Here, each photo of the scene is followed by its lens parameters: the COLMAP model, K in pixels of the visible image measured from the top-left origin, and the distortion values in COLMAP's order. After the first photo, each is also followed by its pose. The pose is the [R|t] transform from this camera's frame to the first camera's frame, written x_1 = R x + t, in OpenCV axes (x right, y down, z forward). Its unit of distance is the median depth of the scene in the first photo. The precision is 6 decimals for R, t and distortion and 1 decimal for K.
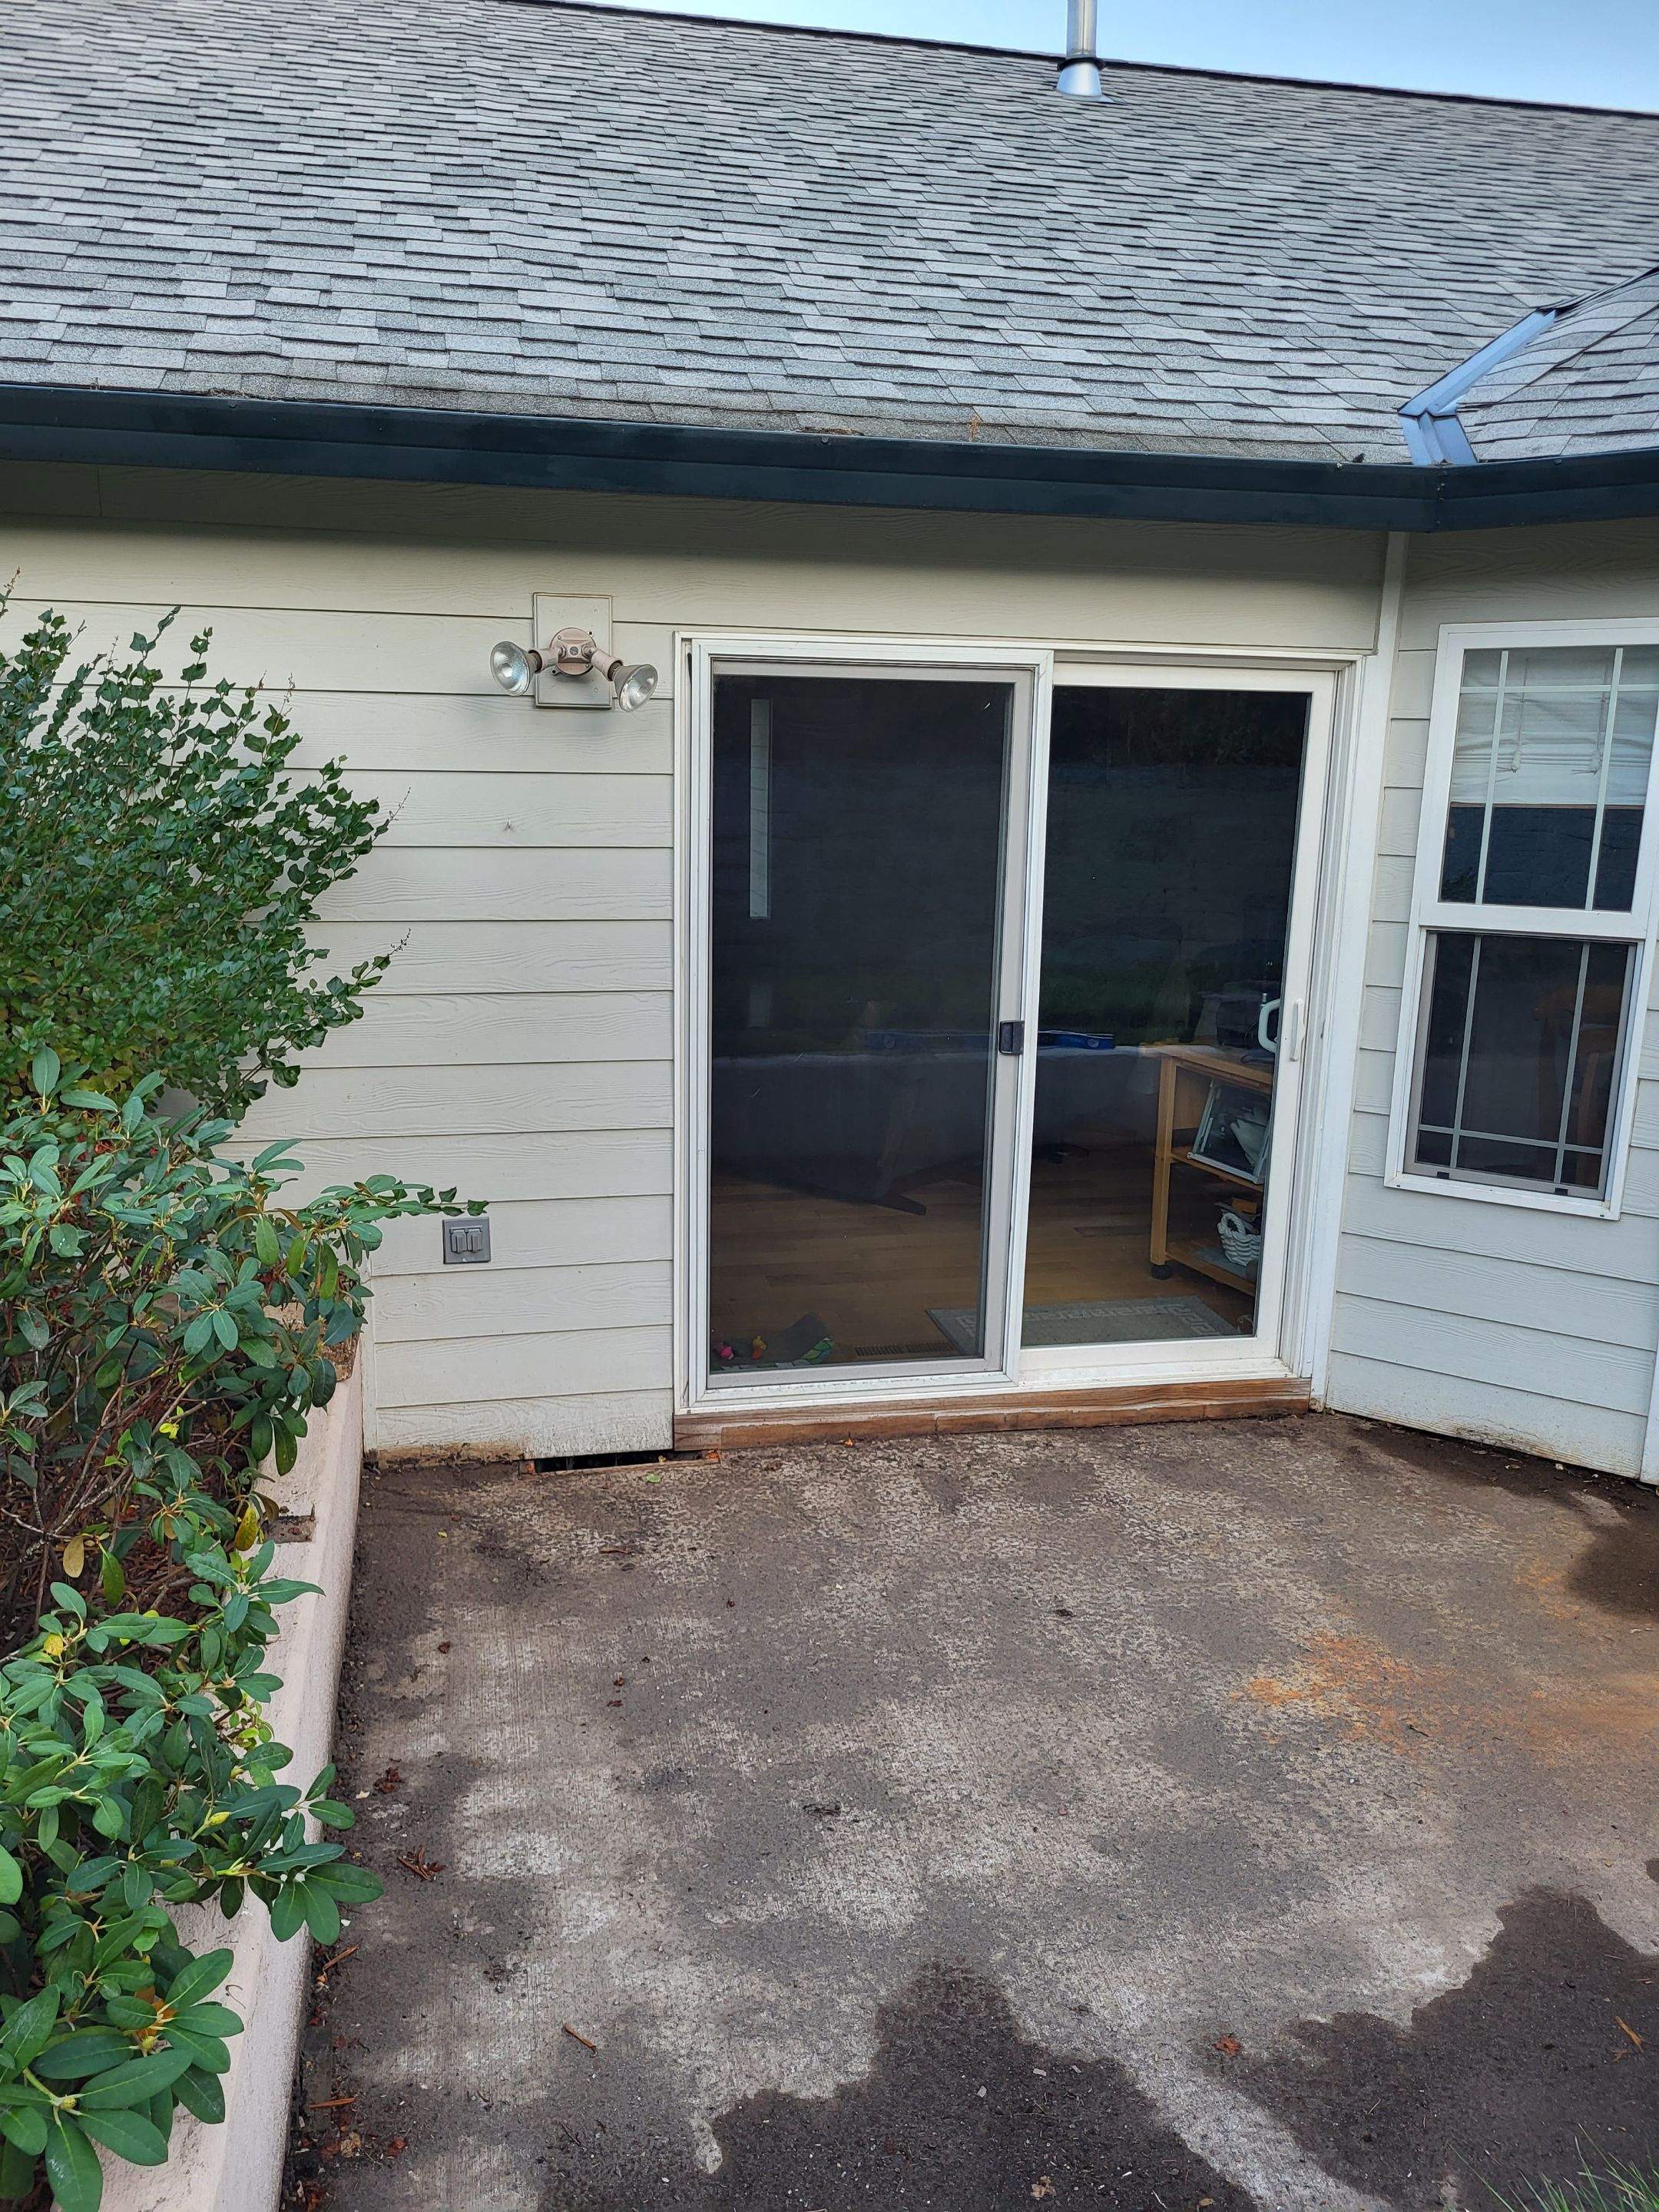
lens RADIAL K [[1679.4, 0, 825.6], [0, 1679.4, 1100.5], [0, 0, 1]] dist [0.051327, -0.035653]
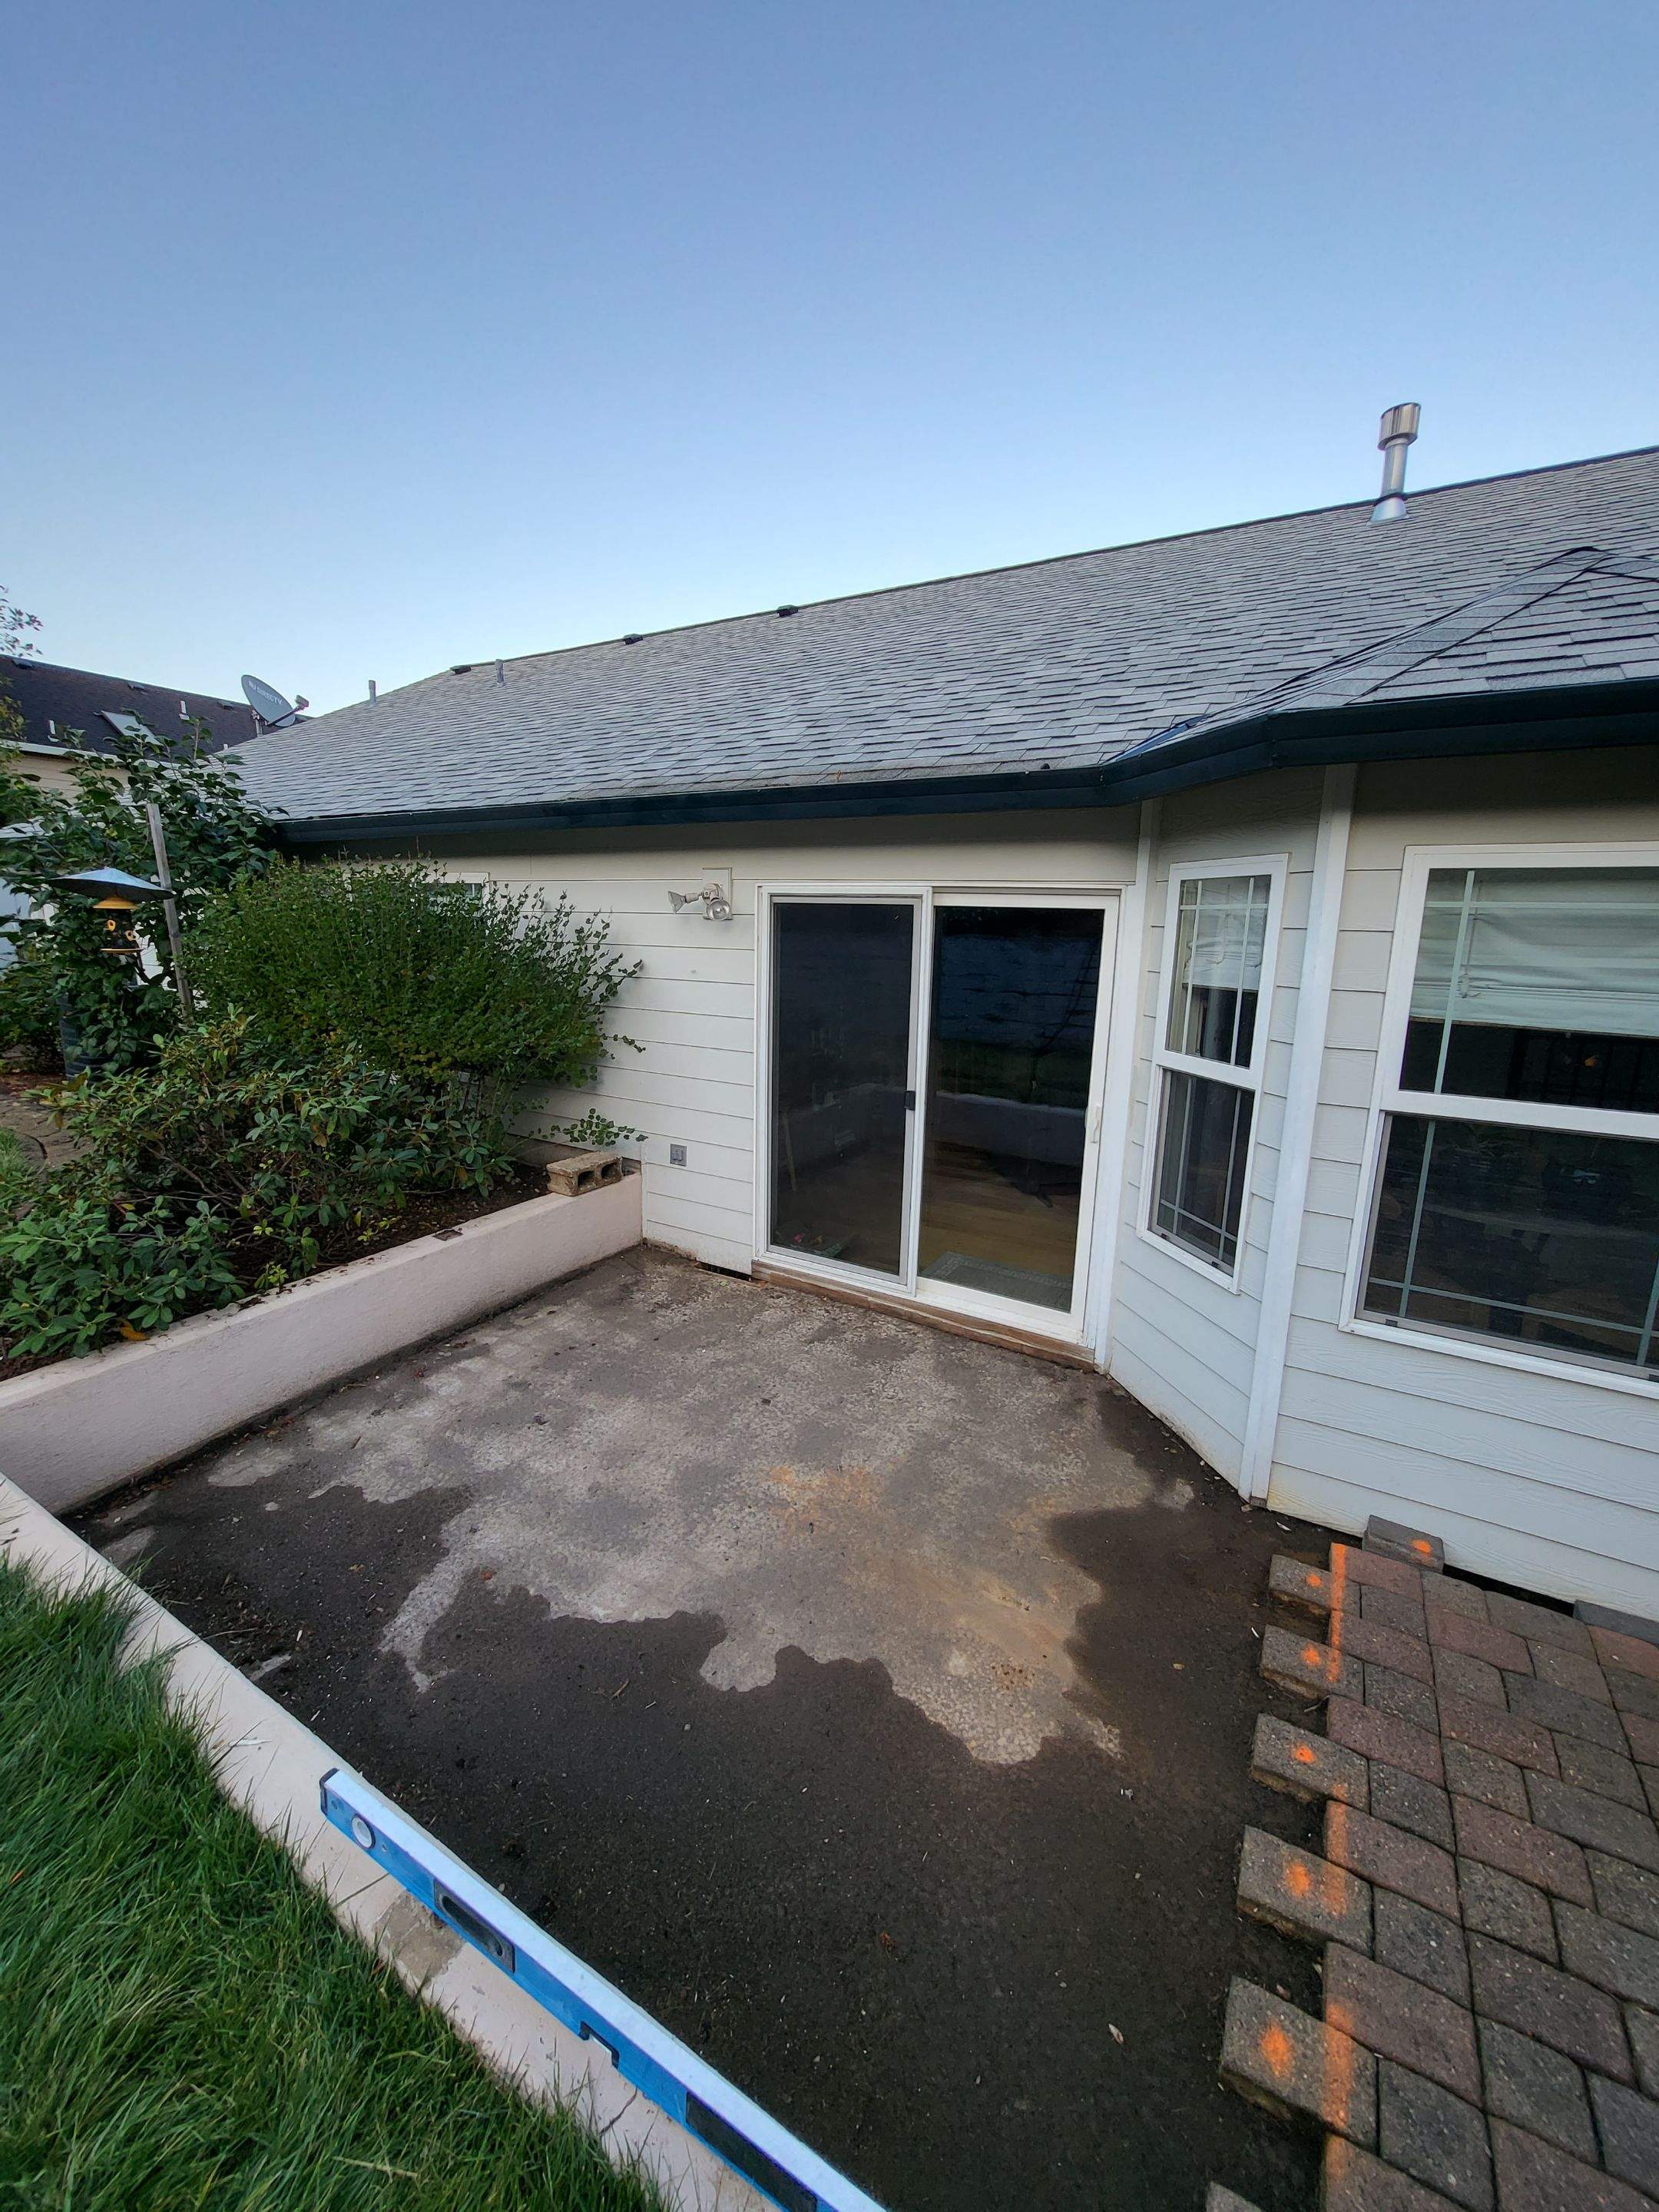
lens RADIAL K [[866.9, 0, 820.8], [0, 866.9, 1067.5], [0, 0, 1]] dist [0.001419, 0.000104]
pose [[0.737942, 0.112274, -0.665460, 0.683263], [-0.147104, 0.989114, 0.003754, -0.063718], [0.658637, 0.095122, 0.746424, 0.255827]]
